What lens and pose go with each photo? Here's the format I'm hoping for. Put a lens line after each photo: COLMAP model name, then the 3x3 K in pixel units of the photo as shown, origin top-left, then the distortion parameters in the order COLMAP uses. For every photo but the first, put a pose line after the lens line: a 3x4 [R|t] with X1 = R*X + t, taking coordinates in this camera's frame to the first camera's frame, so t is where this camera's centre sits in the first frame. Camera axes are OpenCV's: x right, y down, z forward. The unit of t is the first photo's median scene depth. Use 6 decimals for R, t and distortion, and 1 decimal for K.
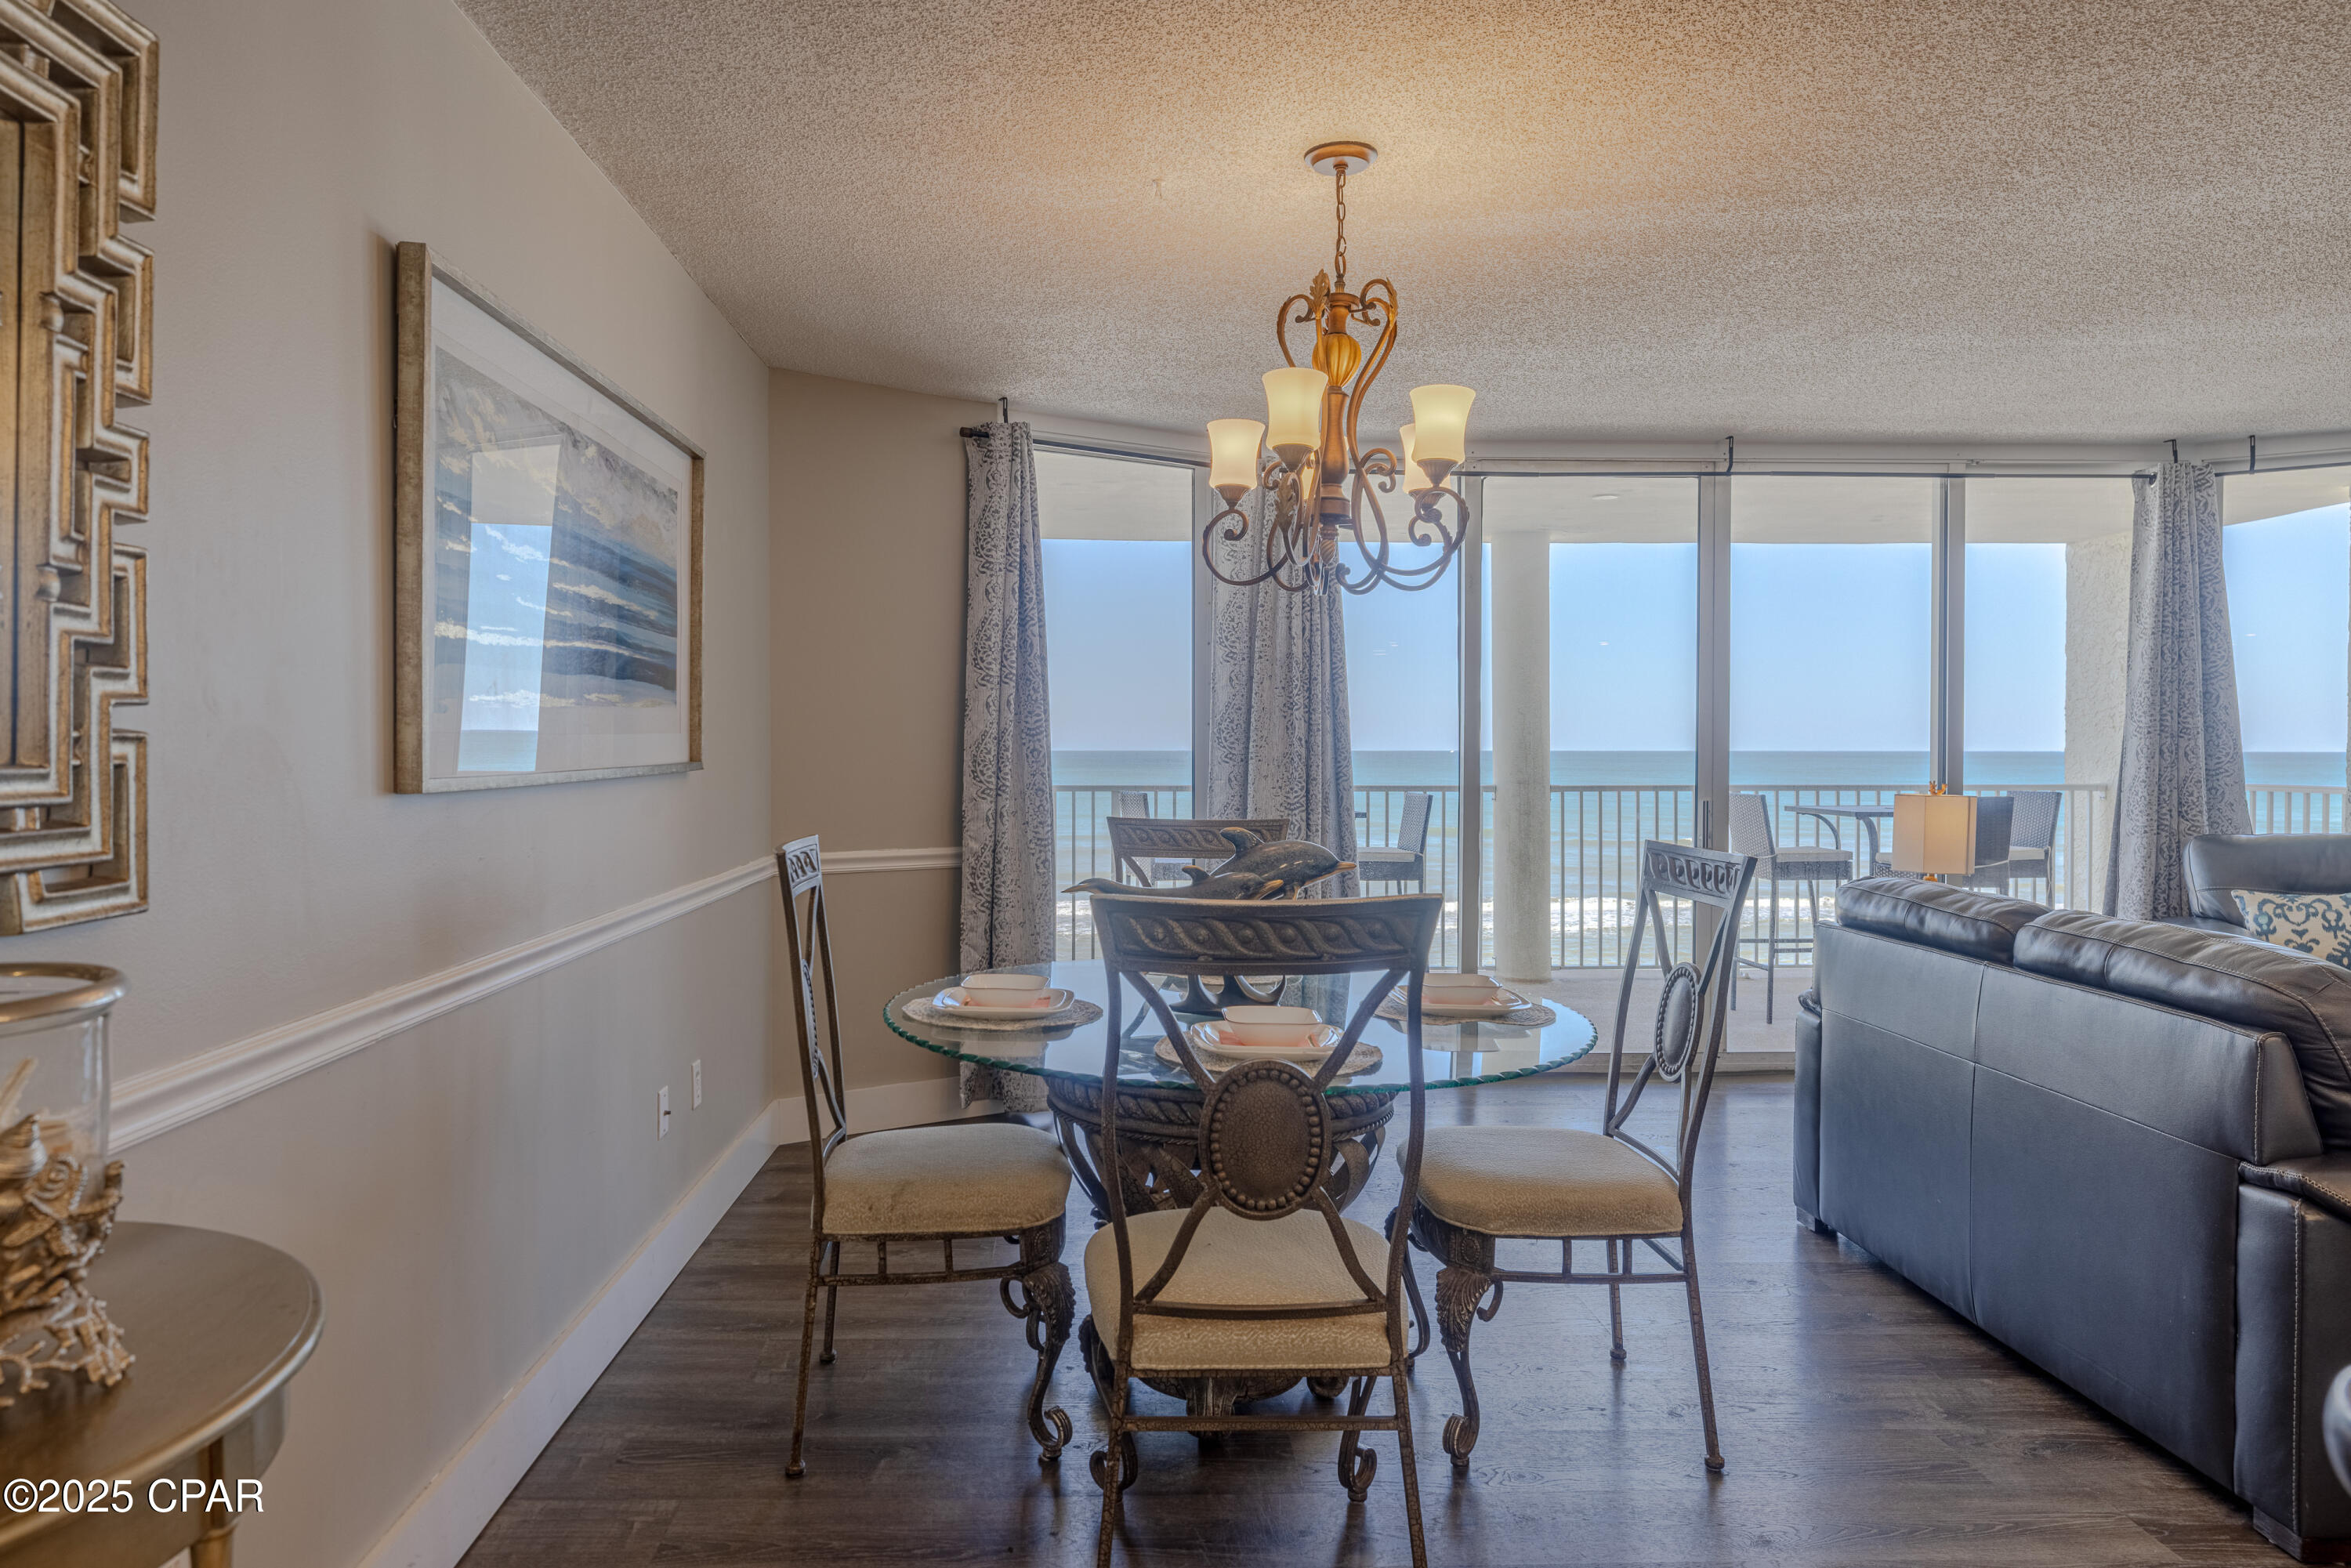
lens RADIAL K [[1475.4, 0, 1114.3], [0, 1475.4, 772.6], [0, 0, 1]] dist [-0.001413, 0.000946]
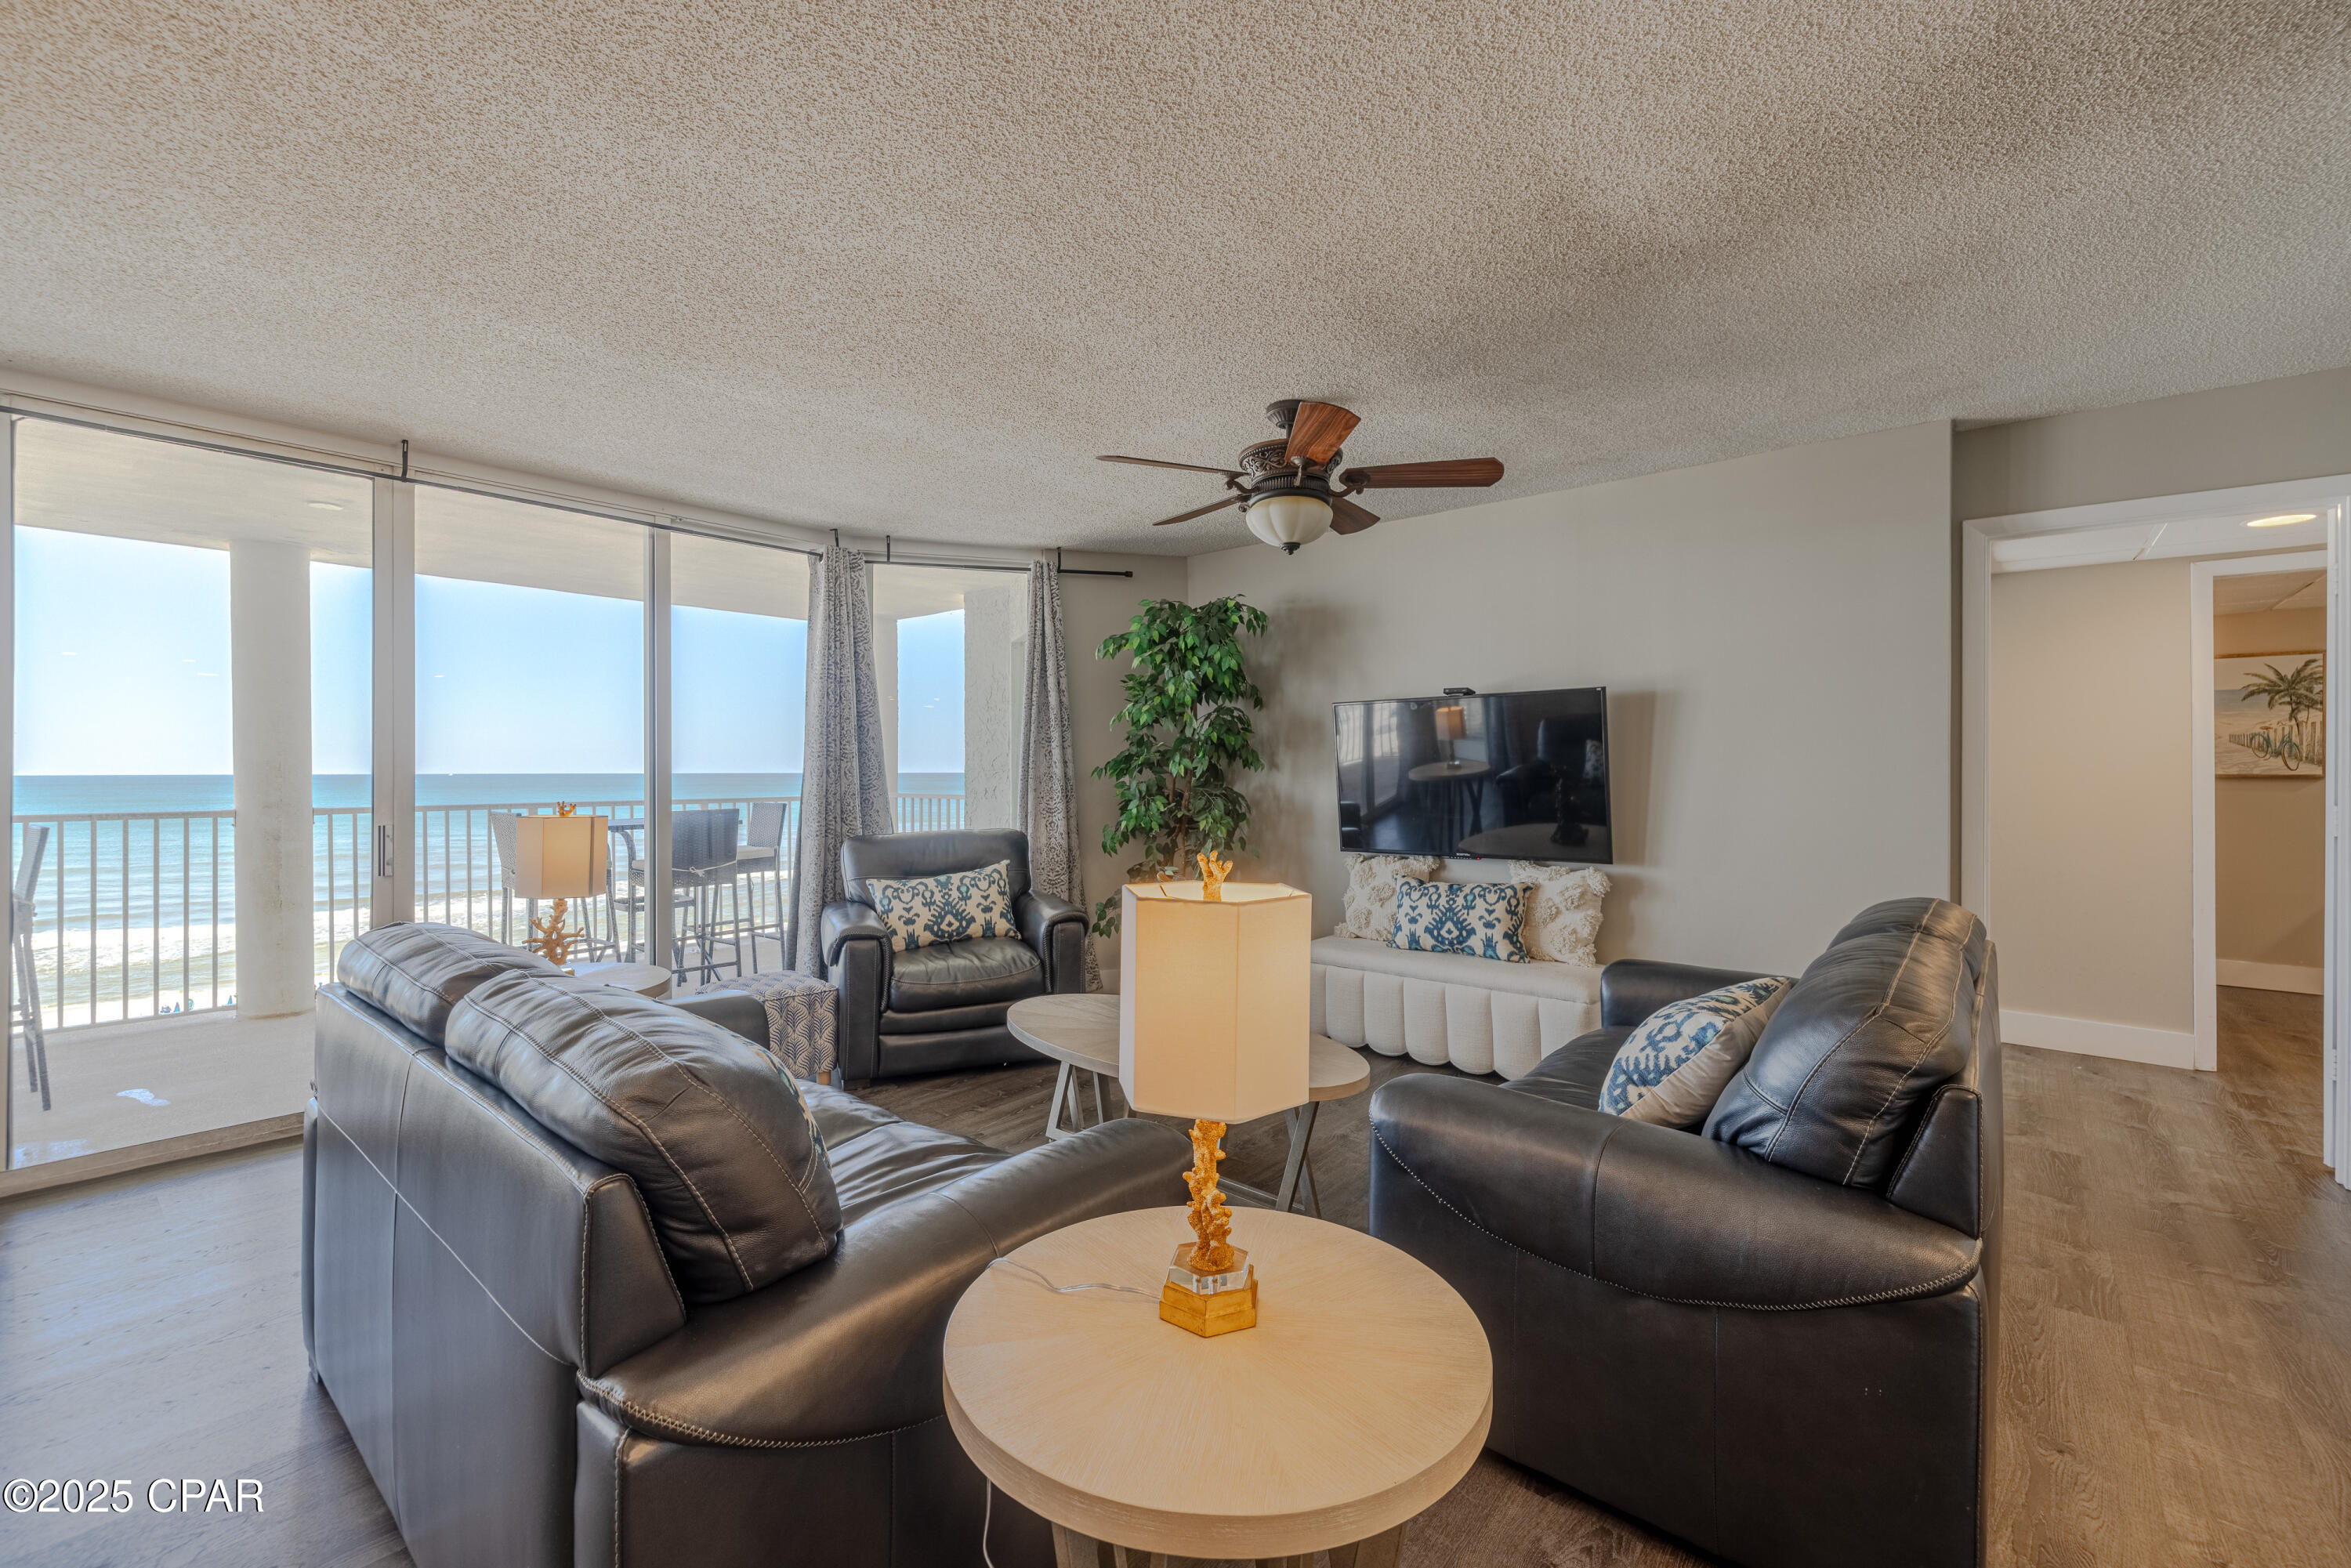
lens RADIAL K [[994.4, 0, 1184.2], [0, 994.4, 764.9], [0, 0, 1]] dist [0.001176, -0.000571]
pose [[0.651511, 0.002631, 0.758635, 0.282047], [0.014418, 0.999770, -0.015849, -0.002007], [-0.758502, 0.021263, 0.651323, 0.227476]]
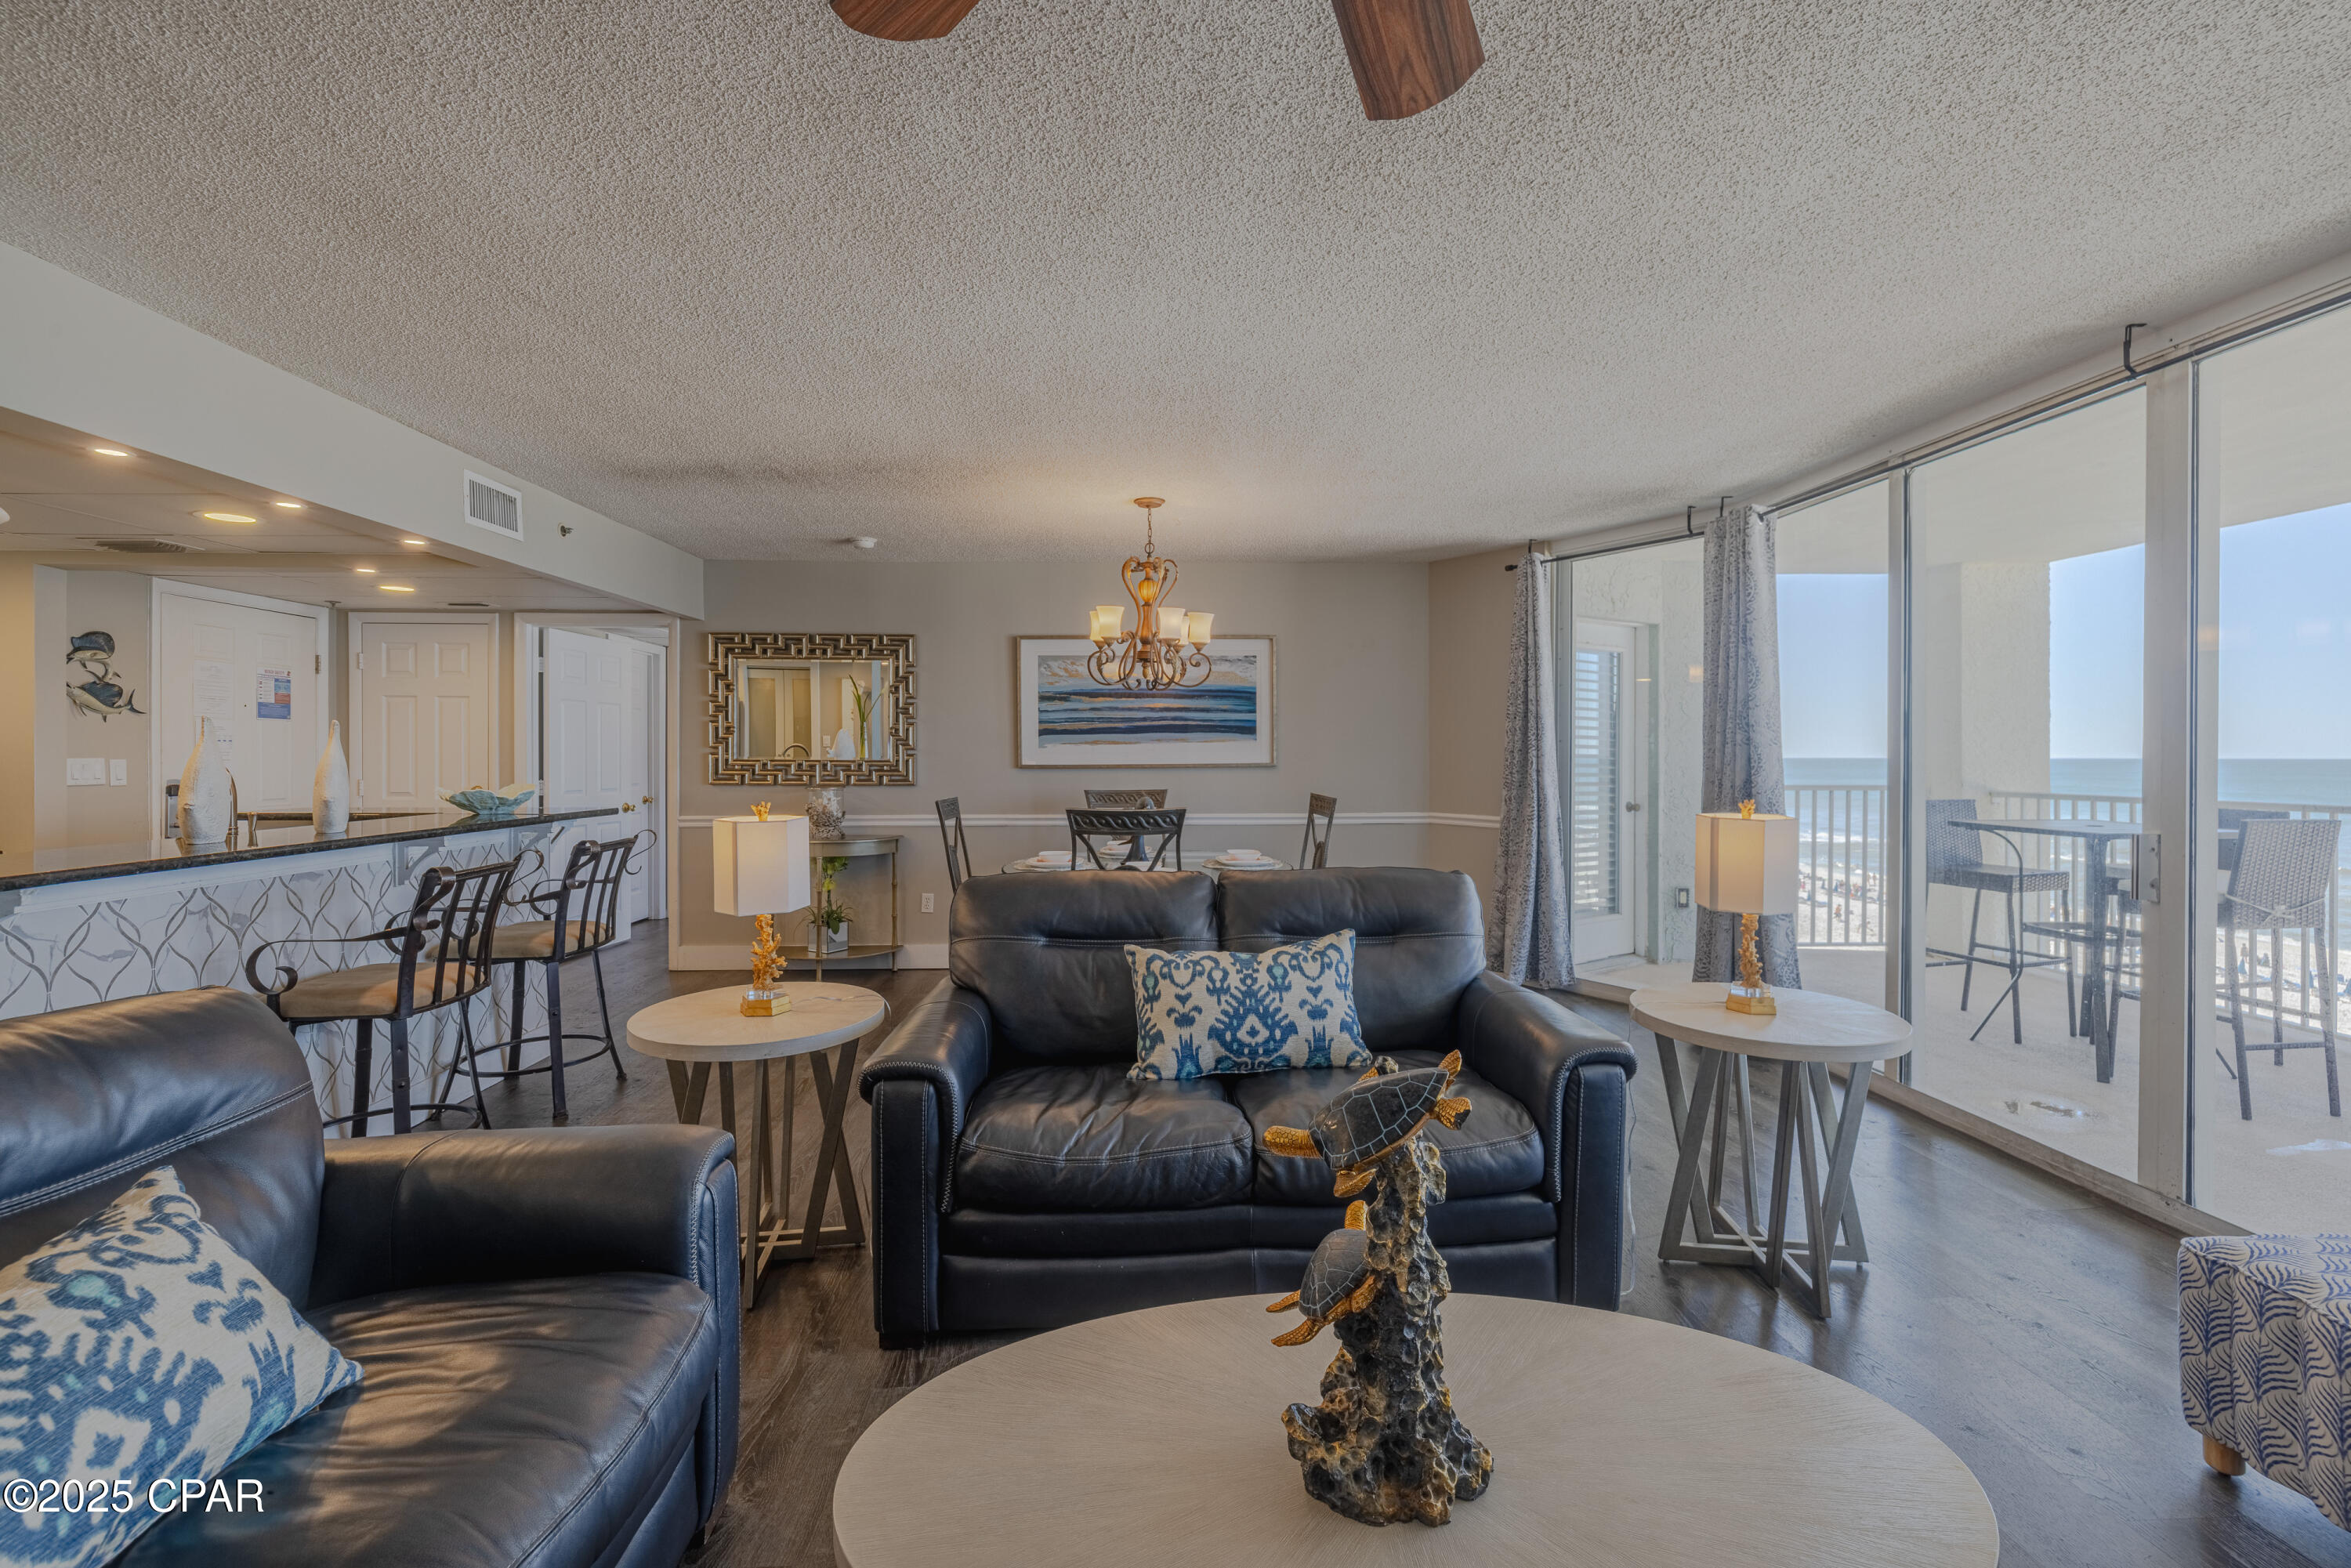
lens RADIAL K [[1002.5, 0, 1164.9], [0, 1002.5, 754.7], [0, 0, 1]] dist [-0.000238, -0.000029]
pose [[0.023993, -0.000824, -0.999712, 0.966441], [-0.017089, 0.999853, -0.001234, -0.011660], [0.999566, 0.017114, 0.023975, 0.562133]]
